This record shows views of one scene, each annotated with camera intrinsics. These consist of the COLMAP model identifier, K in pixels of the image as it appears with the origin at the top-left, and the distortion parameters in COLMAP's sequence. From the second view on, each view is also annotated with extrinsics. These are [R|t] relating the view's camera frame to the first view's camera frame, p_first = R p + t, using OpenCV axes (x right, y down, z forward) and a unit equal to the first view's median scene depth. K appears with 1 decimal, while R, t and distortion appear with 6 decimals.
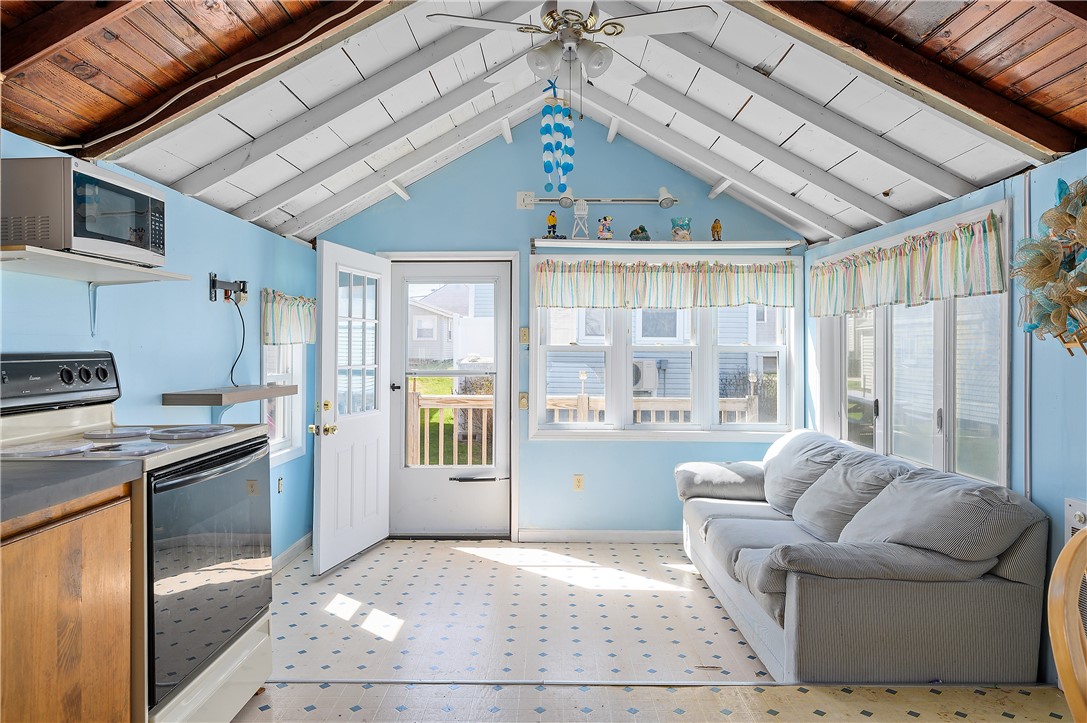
lens RADIAL K [[696.4, 0, 535.9], [0, 696.4, 338.3], [0, 0, 1]] dist [-0.005016, 0.004129]
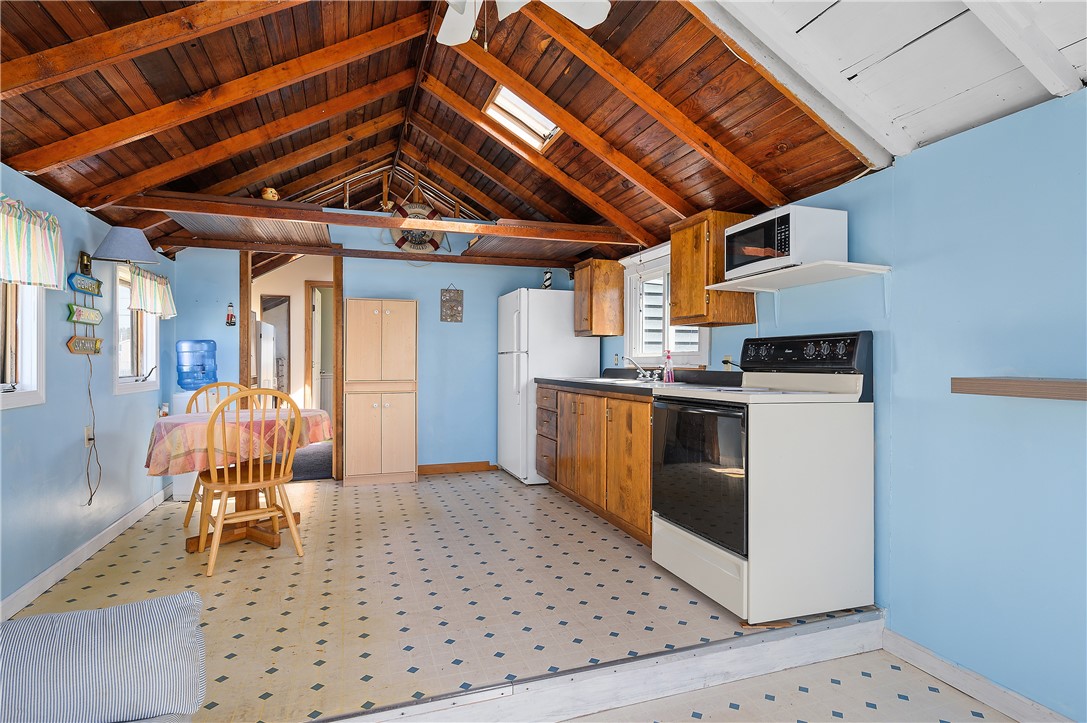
lens RADIAL K [[567.7, 0, 543.5], [0, 567.7, 356.4], [0, 0, 1]] dist [-0.004049, 0.002669]
pose [[-0.938263, 0.000324, -0.345922, 0.155675], [0.008805, 0.999698, -0.022946, 0.054379], [0.345810, -0.024575, -0.937983, 1.172504]]
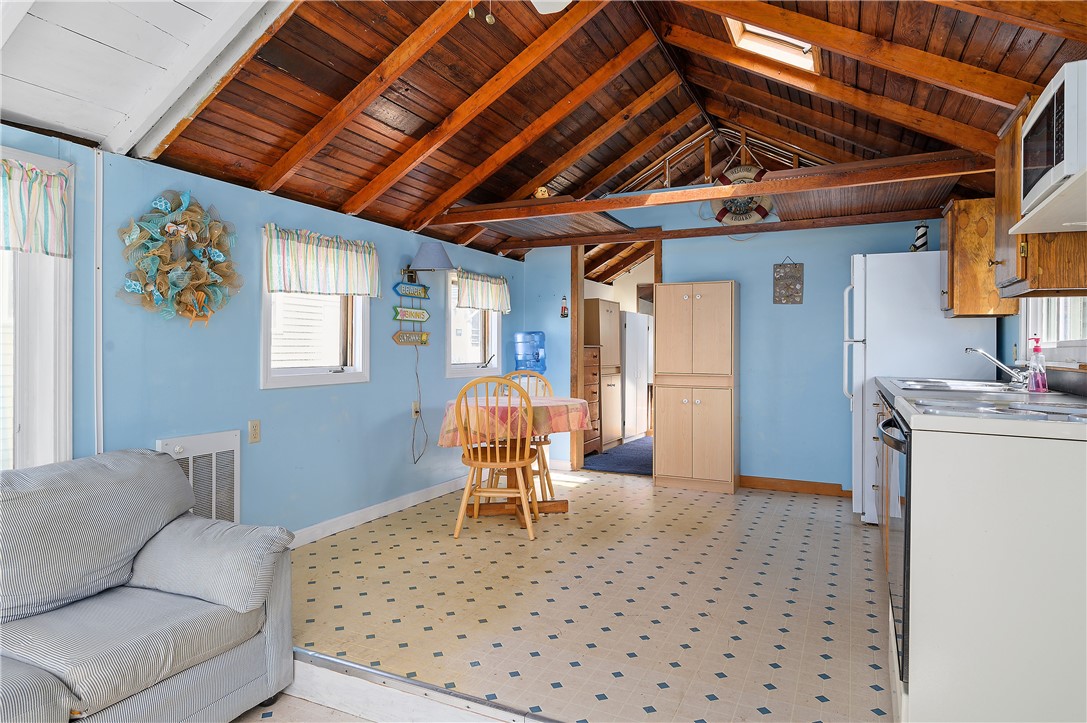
lens RADIAL K [[641.4, 0, 532.7], [0, 641.4, 342.5], [0, 0, 1]] dist [-0.003242, 0.000695]
pose [[-0.902369, 0.001927, 0.430961, -0.219233], [-0.010393, 0.999602, -0.026230, 0.050699], [-0.430840, -0.028148, -0.901989, 1.148487]]
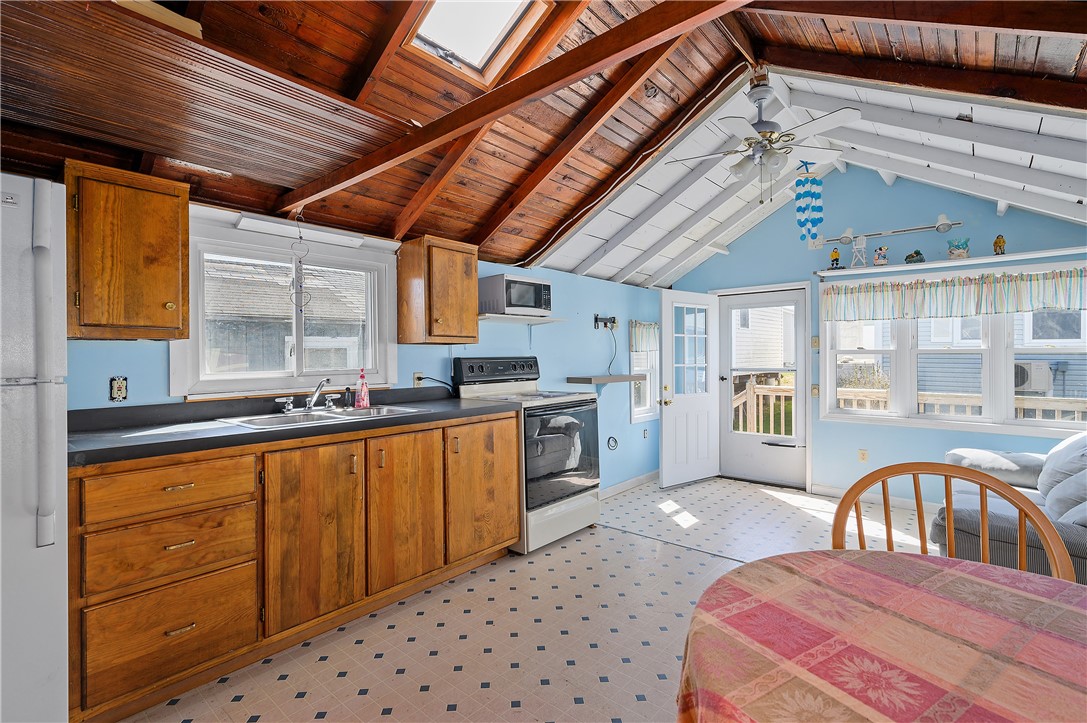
lens RADIAL K [[496.4, 0, 546.3], [0, 496.4, 358.9], [0, 0, 1]] dist [0.001663, -0.000042]
pose [[0.770507, -0.001514, -0.637430, 0.265987], [0.018147, 0.999644, 0.019561, -0.001387], [0.637173, -0.026640, 0.770260, -0.108578]]
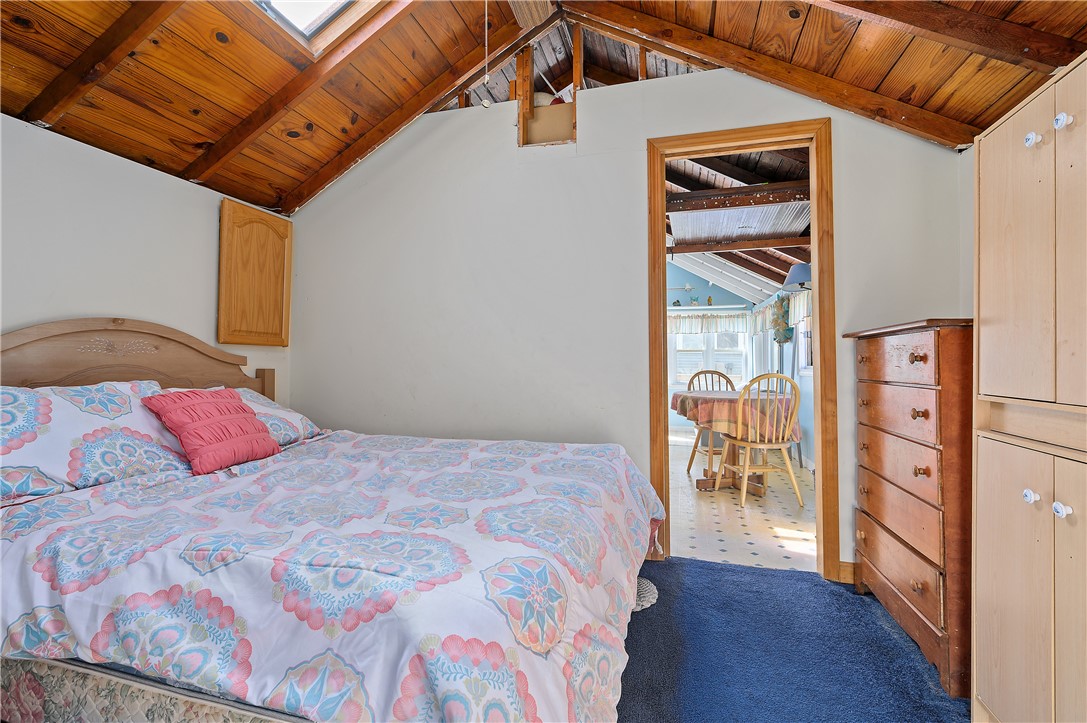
lens RADIAL K [[496.4, 0, 541.0], [0, 496.4, 352.6], [0, 0, 1]] dist [0.001663, -0.000042]
pose [[0.968517, -0.005310, -0.248890, 0.154533], [0.004790, 0.999985, -0.002696, 0.032433], [0.248901, 0.001419, 0.968528, -1.037784]]
